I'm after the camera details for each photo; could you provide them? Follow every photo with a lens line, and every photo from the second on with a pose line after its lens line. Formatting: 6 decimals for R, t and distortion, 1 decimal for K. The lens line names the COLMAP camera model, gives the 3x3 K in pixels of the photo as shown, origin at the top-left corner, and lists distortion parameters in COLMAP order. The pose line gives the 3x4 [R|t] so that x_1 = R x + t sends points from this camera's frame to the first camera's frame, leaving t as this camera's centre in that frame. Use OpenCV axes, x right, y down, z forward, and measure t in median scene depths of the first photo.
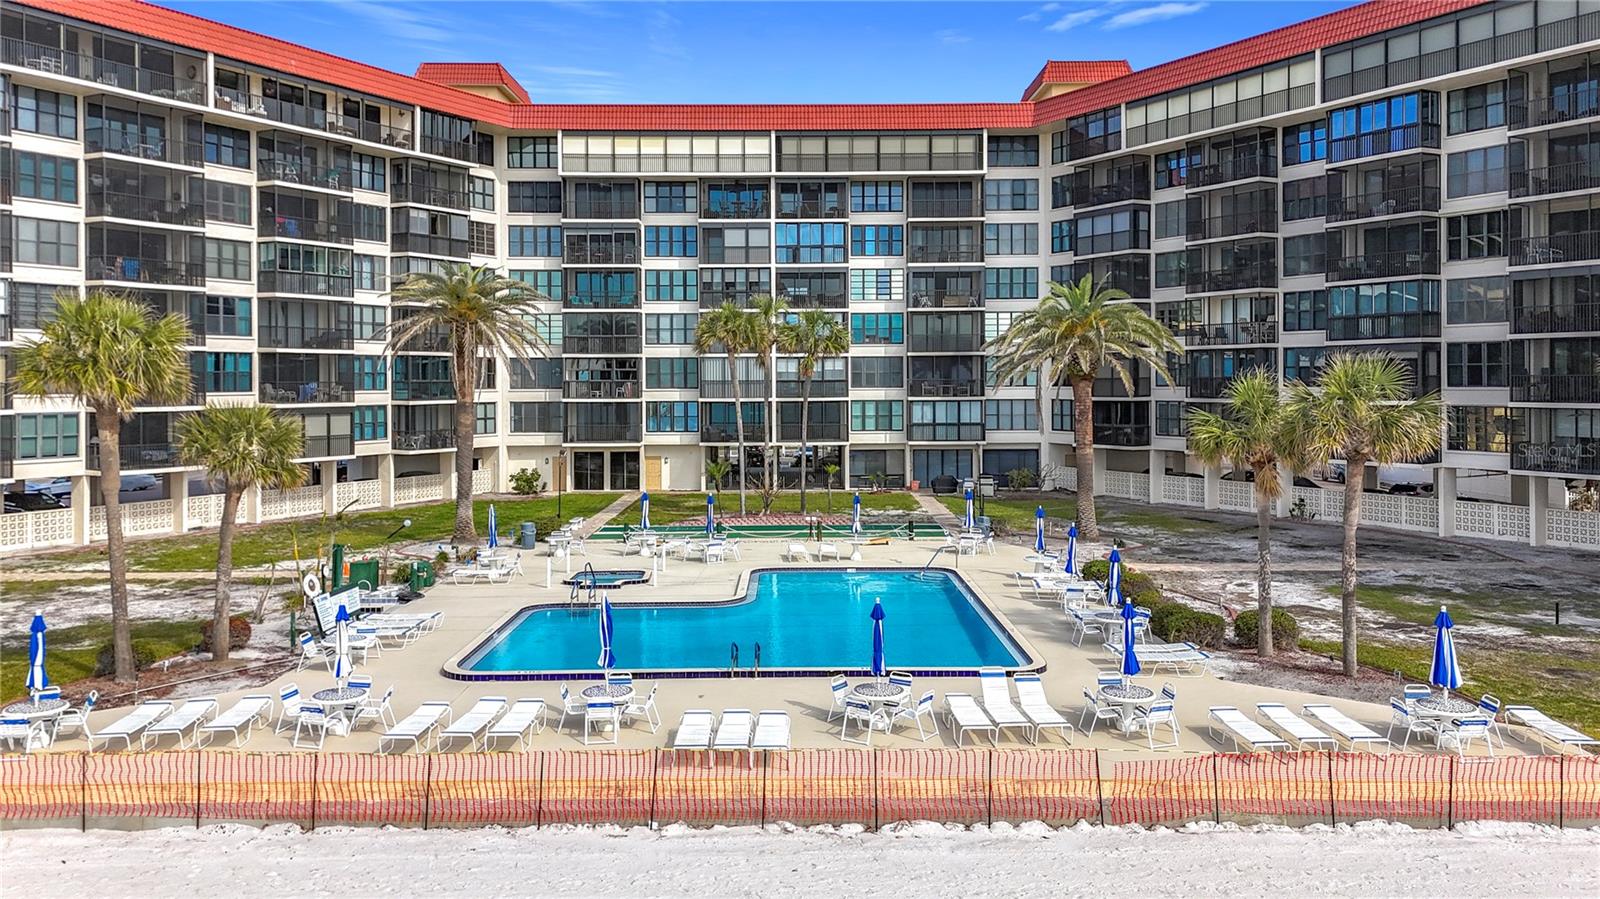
lens RADIAL K [[1179.4, 0, 805.1], [0, 1179.4, 402.5], [0, 0, 1]] dist [0.063720, -0.059953]
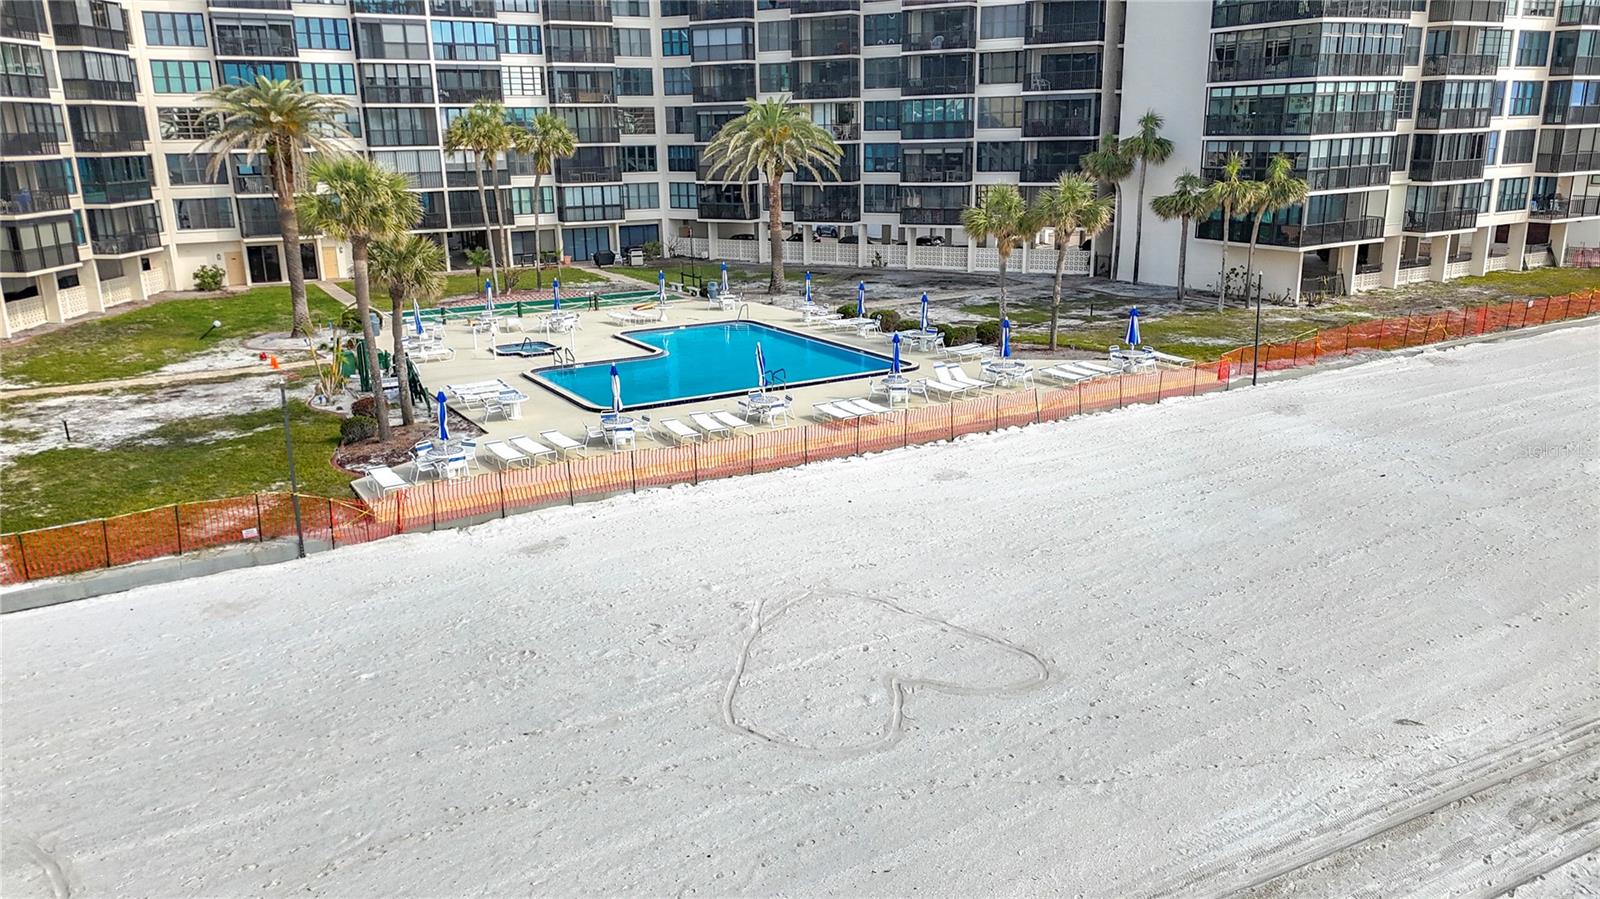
lens RADIAL K [[1146.4, 0, 800.0], [0, 1146.4, 449.5], [0, 0, 1]] dist [0.043093, -0.066719]
pose [[0.859253, -0.142478, 0.491309, -0.308759], [0.019036, 0.968670, 0.247619, -0.027610], [-0.511196, -0.203415, 0.835045, -0.126531]]
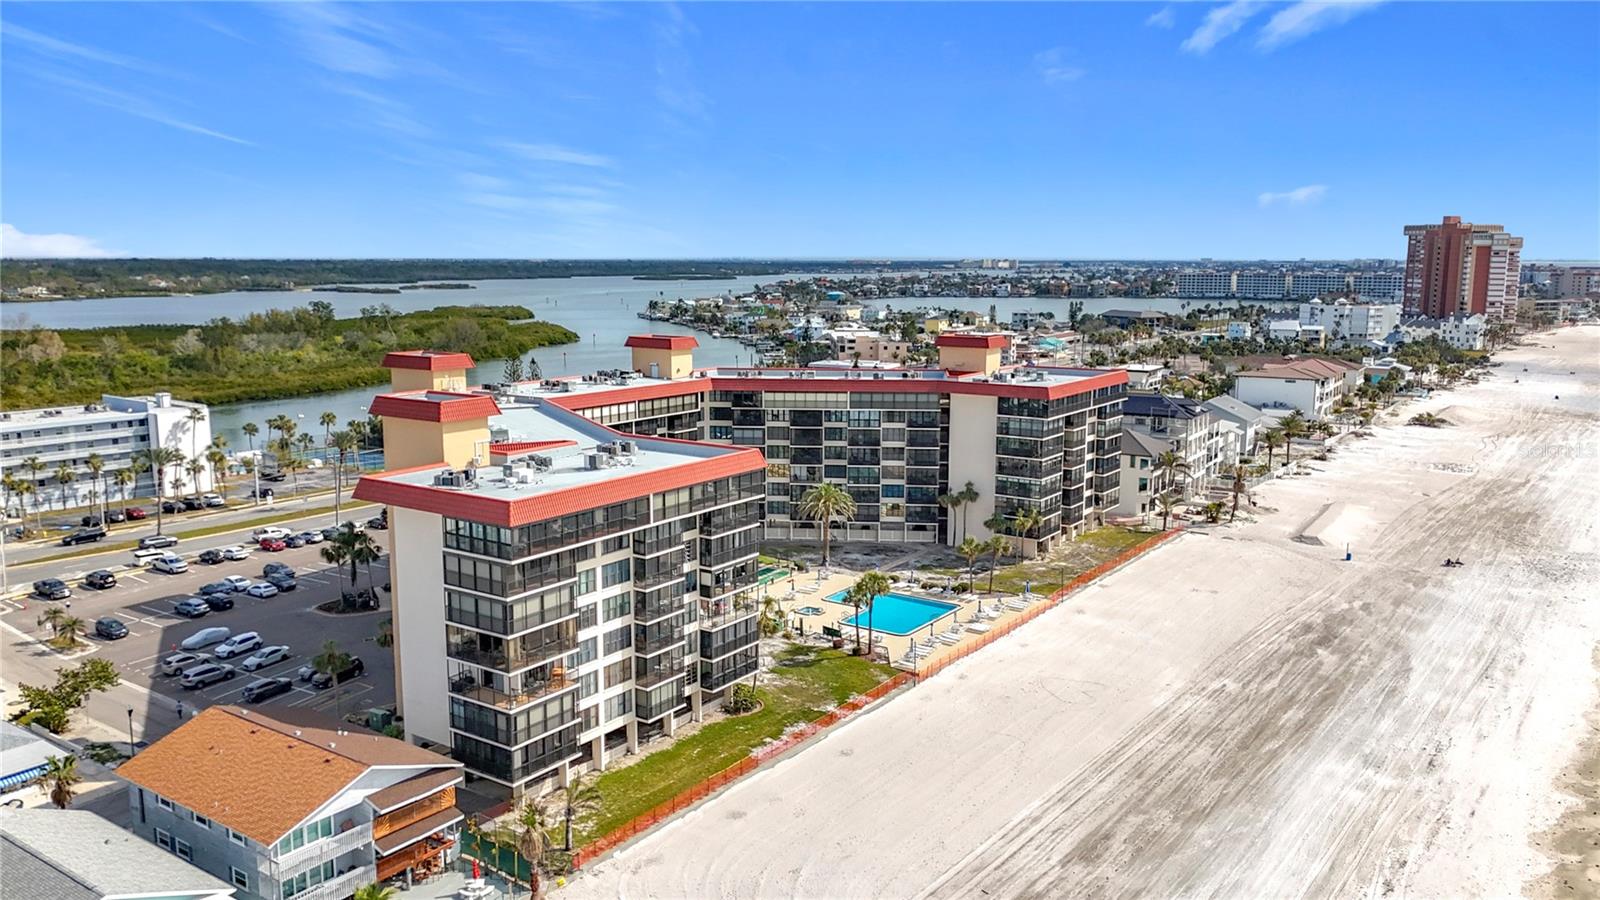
lens RADIAL K [[1172.7, 0, 800.4], [0, 1172.7, 422.6], [0, 0, 1]] dist [0.062061, -0.075433]
pose [[0.578233, -0.098624, 0.809889, -1.596449], [0.011954, 0.993584, 0.112459, -0.426994], [-0.815784, -0.055346, 0.575702, -0.482792]]
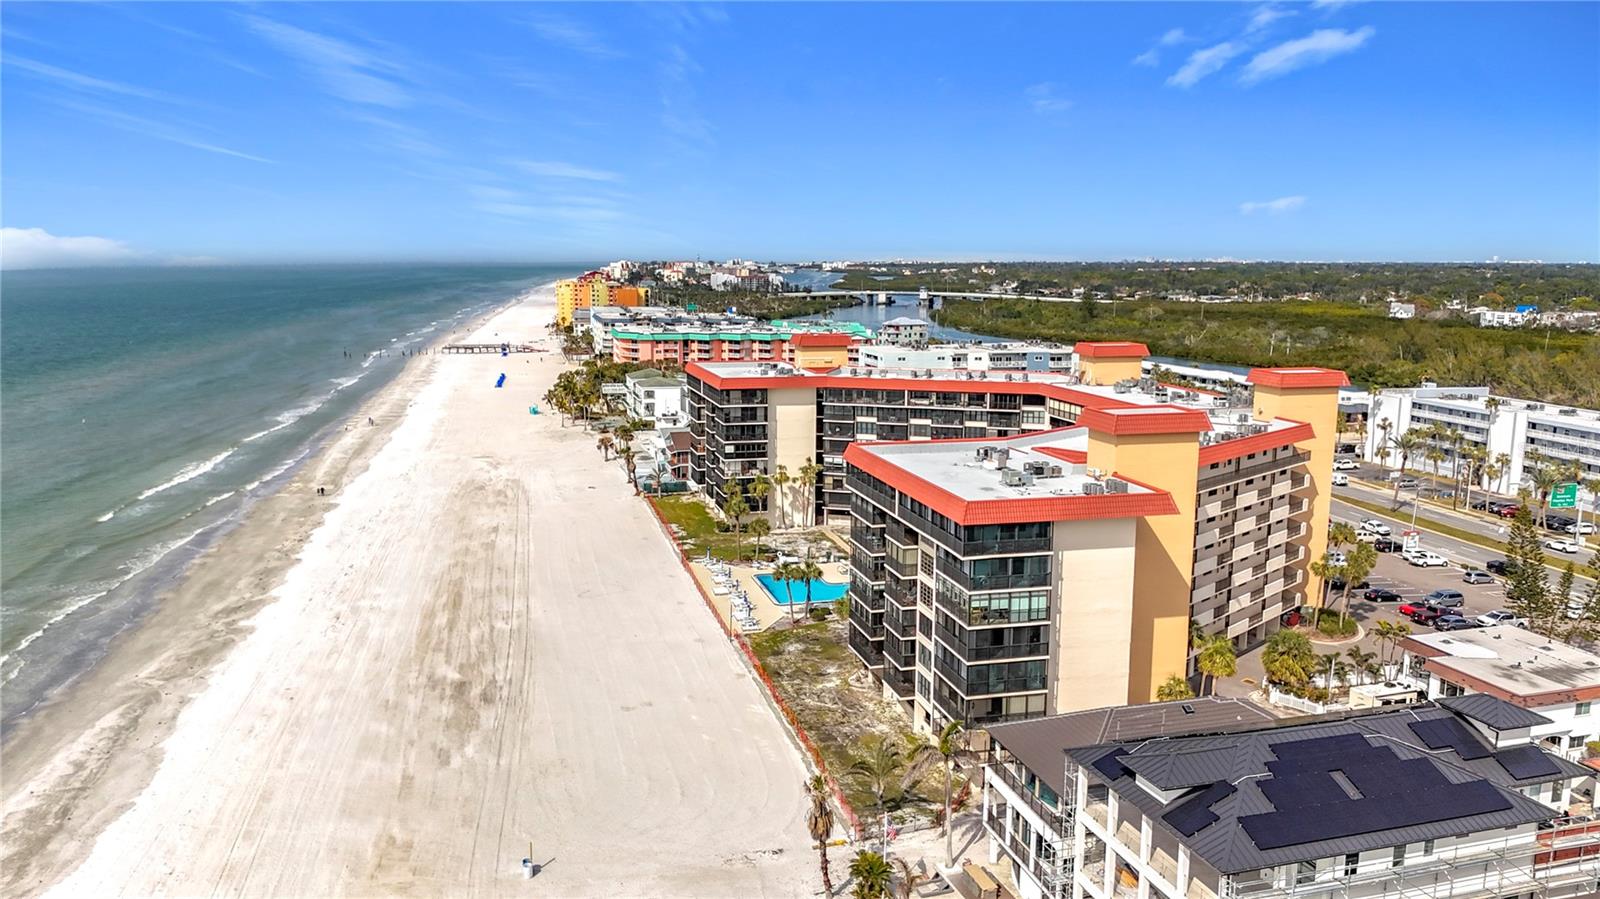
lens RADIAL K [[1172.7, 0, 800.4], [0, 1172.7, 422.1], [0, 0, 1]] dist [0.062061, -0.075433]
pose [[0.265263, 0.140131, -0.953939, 1.895359], [-0.033523, 0.990124, 0.136124, -0.479986], [0.963593, -0.004130, 0.267341, -0.096620]]
